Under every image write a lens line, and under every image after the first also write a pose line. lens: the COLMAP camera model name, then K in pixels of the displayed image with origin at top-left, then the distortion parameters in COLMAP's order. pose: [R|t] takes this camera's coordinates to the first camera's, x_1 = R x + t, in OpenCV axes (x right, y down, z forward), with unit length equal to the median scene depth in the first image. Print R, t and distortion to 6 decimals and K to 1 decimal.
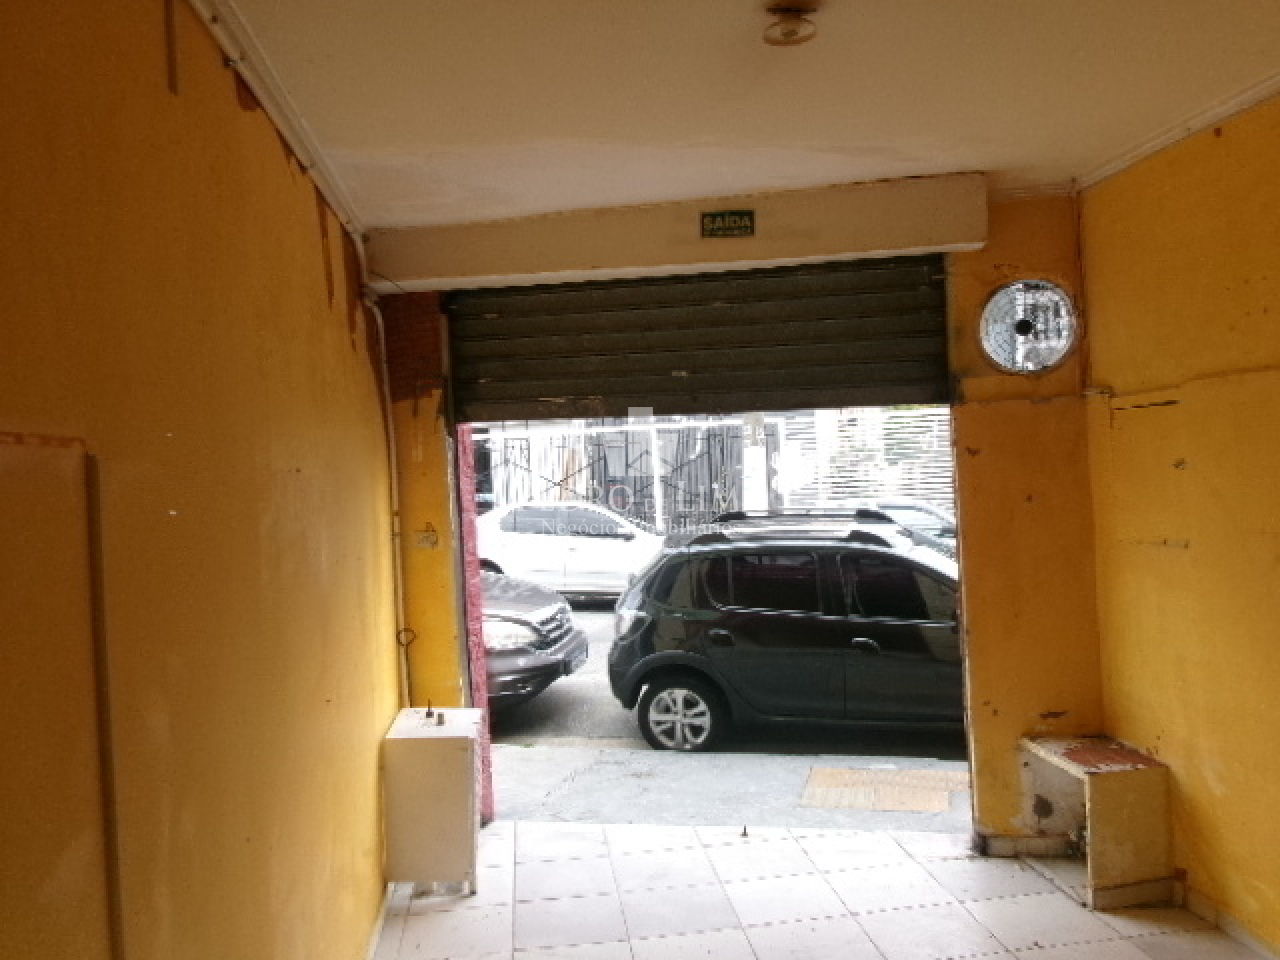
lens RADIAL K [[1085.6, 0, 640.0], [0, 1085.6, 480.0], [0, 0, 1]] dist [-0.004373, 0.003872]
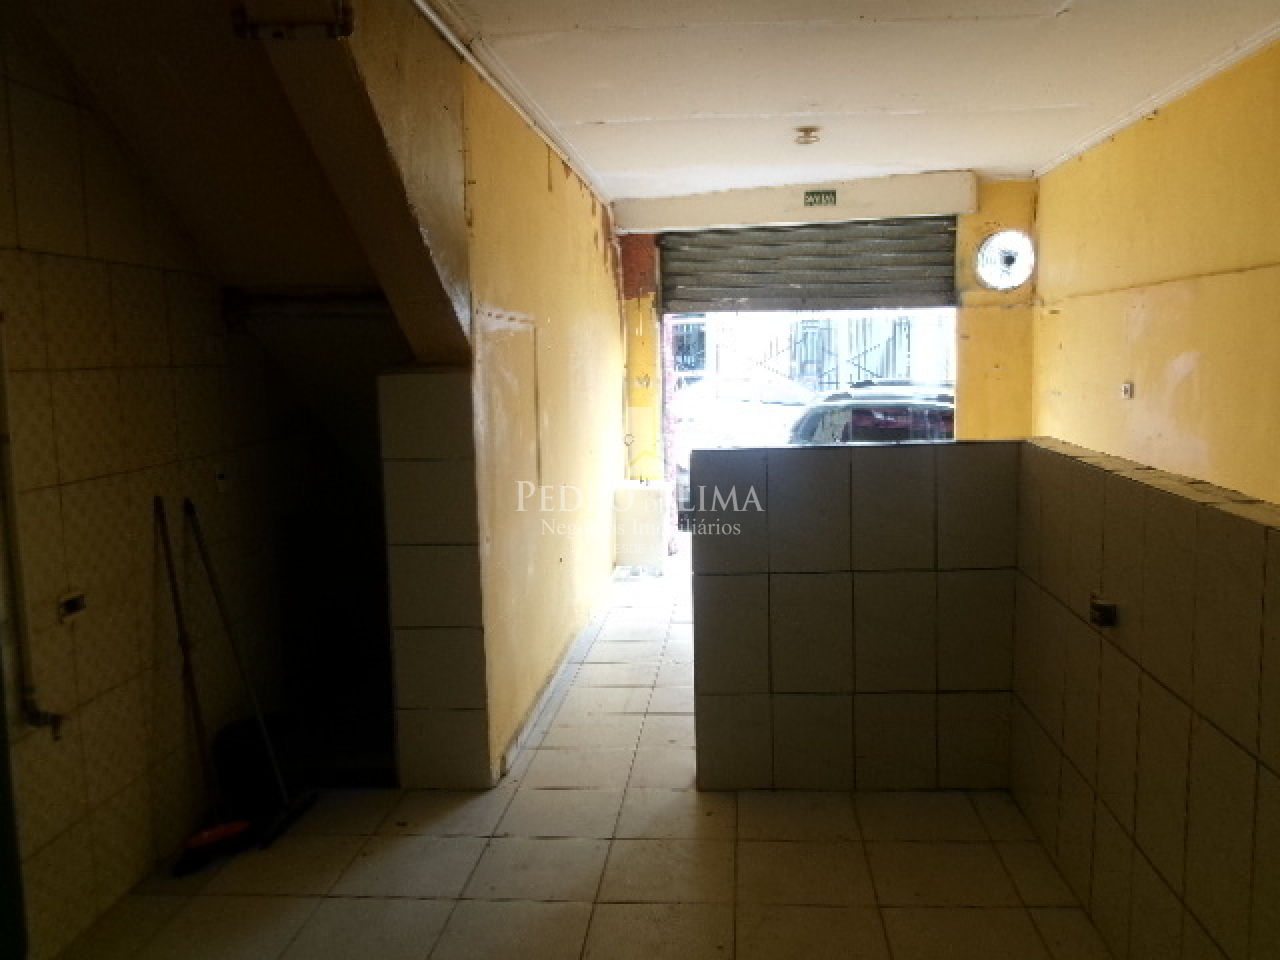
lens RADIAL K [[1035.8, 0, 640.0], [0, 1035.8, 480.0], [0, 0, 1]] dist [-0.007342, -0.003151]
pose [[0.978300, 0.051710, -0.200636, 0.146971], [-0.028868, 0.992929, 0.115148, 0.022840], [0.205171, -0.106857, 0.972875, -0.661619]]
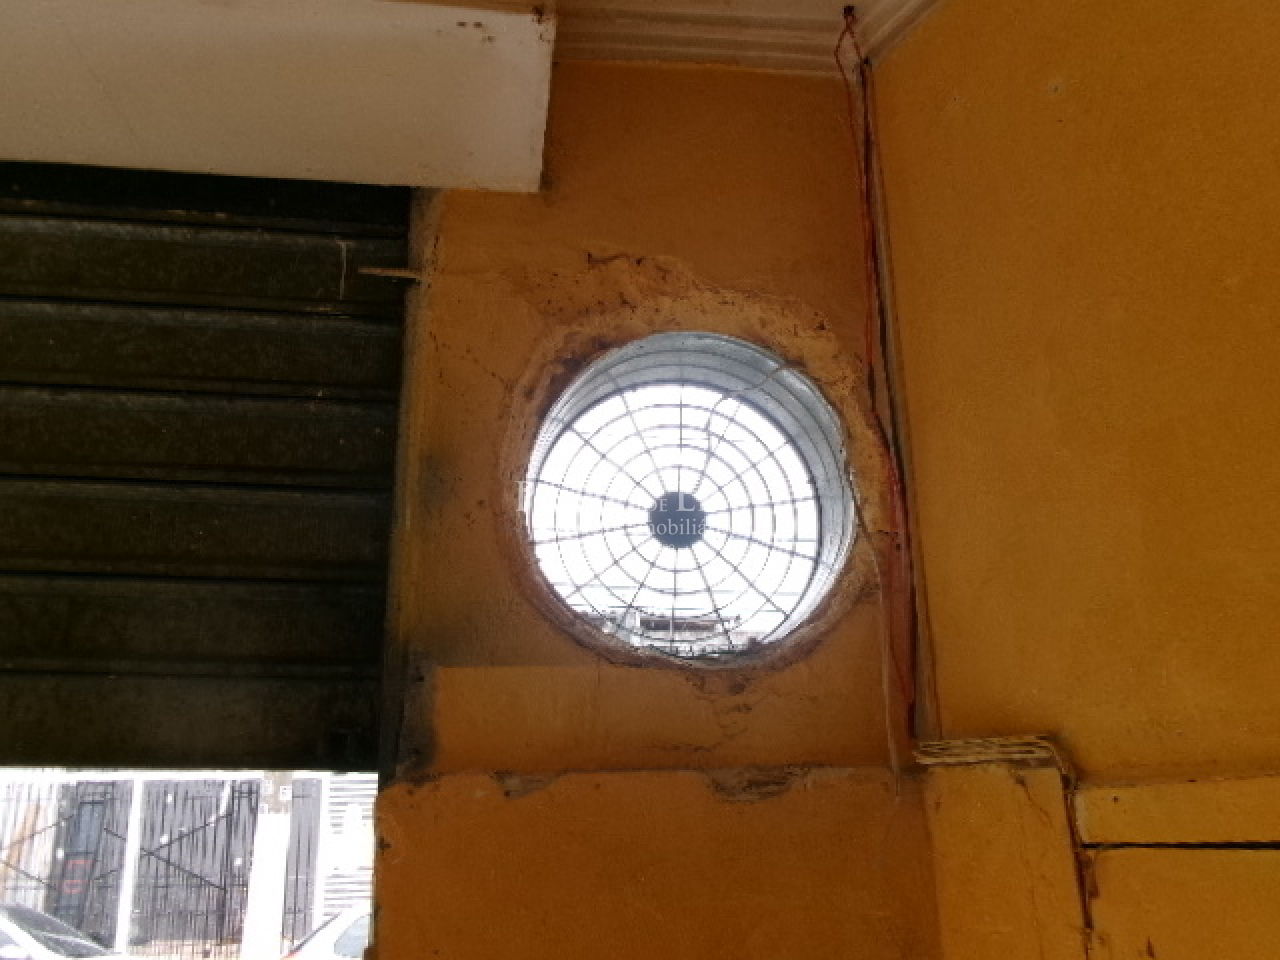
lens RADIAL K [[1085.6, 0, 640.0], [0, 1085.6, 480.0], [0, 0, 1]] dist [-0.004373, 0.003872]
pose [[0.935005, 0.139060, 0.326232, 0.254033], [-0.028731, 0.946592, -0.321152, -0.057118], [-0.353468, 0.290906, 0.889064, 0.757637]]
